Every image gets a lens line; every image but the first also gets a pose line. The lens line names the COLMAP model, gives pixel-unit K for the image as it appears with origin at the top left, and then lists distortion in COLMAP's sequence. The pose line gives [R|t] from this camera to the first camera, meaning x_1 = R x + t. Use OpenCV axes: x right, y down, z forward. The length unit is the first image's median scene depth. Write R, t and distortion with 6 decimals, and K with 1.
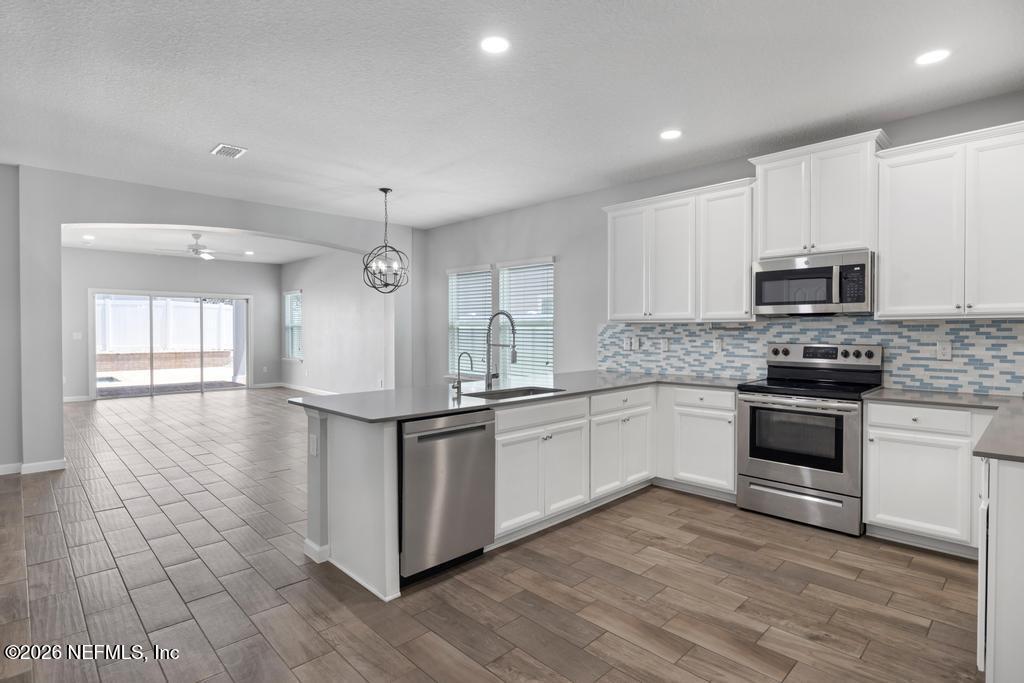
lens RADIAL K [[517.4, 0, 507.0], [0, 517.4, 336.9], [0, 0, 1]] dist [-0.012403, -0.000037]
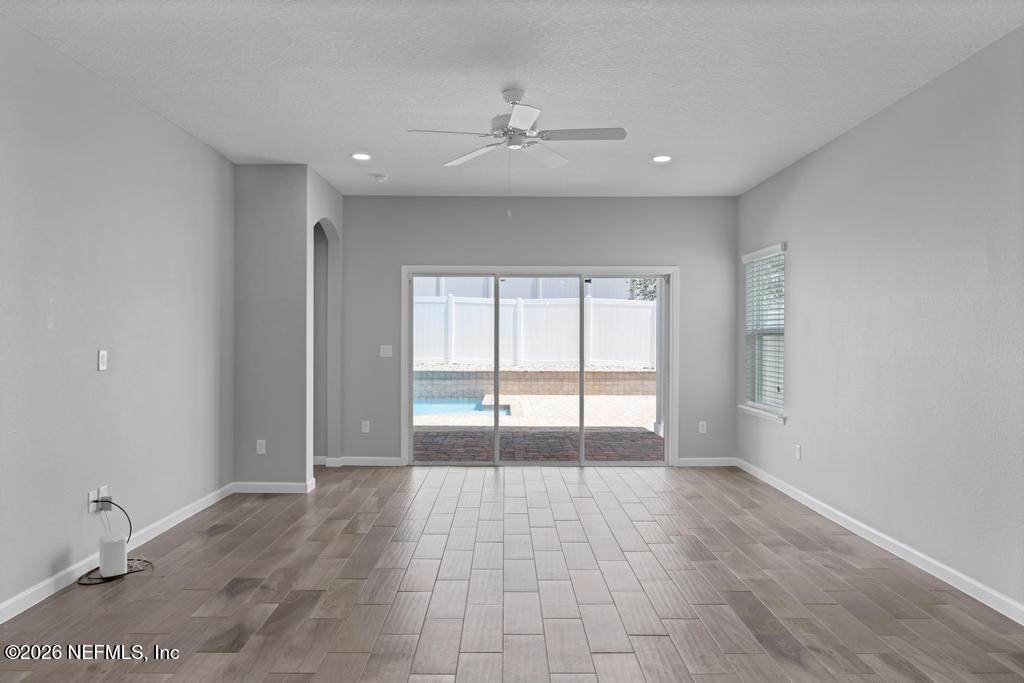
lens RADIAL K [[658.8, 0, 512.0], [0, 658.8, 341.5], [0, 0, 1]] dist [0.001302, -0.000196]
pose [[0.727102, 0.006012, -0.686503, -0.465082], [-0.012538, 0.999911, -0.004524, -0.019461], [0.686415, 0.011897, 0.727113, 1.119731]]
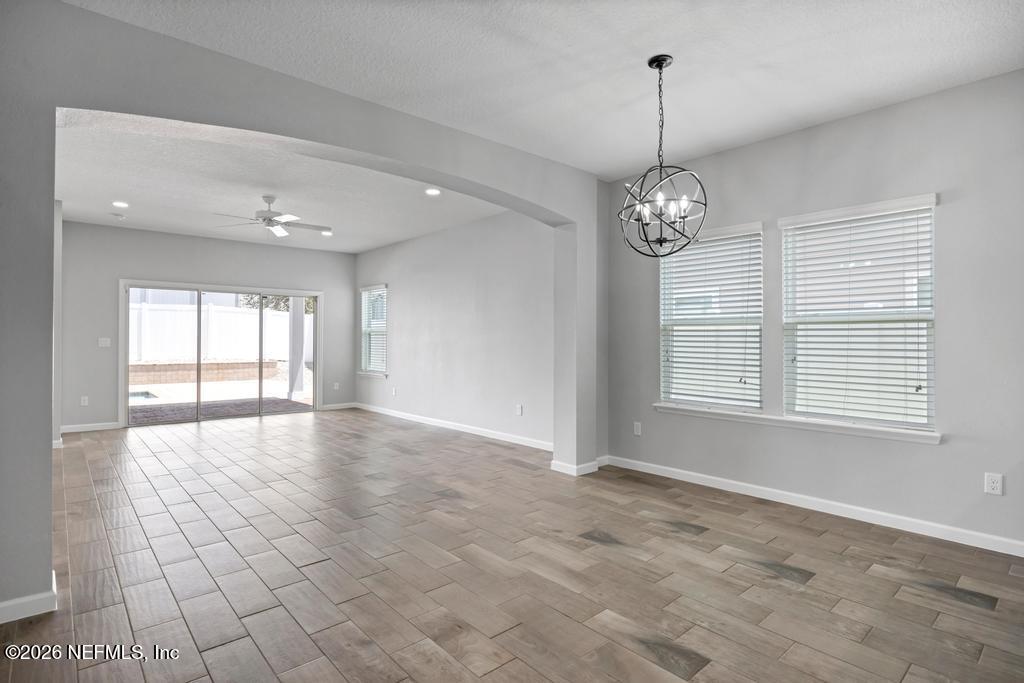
lens RADIAL K [[517.4, 0, 507.0], [0, 517.4, 336.9], [0, 0, 1]] dist [-0.012403, -0.000037]
pose [[0.998941, 0.001657, -0.045975, -0.423146], [-0.002607, 0.999784, -0.020599, 0.010051], [0.045931, 0.020697, 0.998730, 0.544589]]
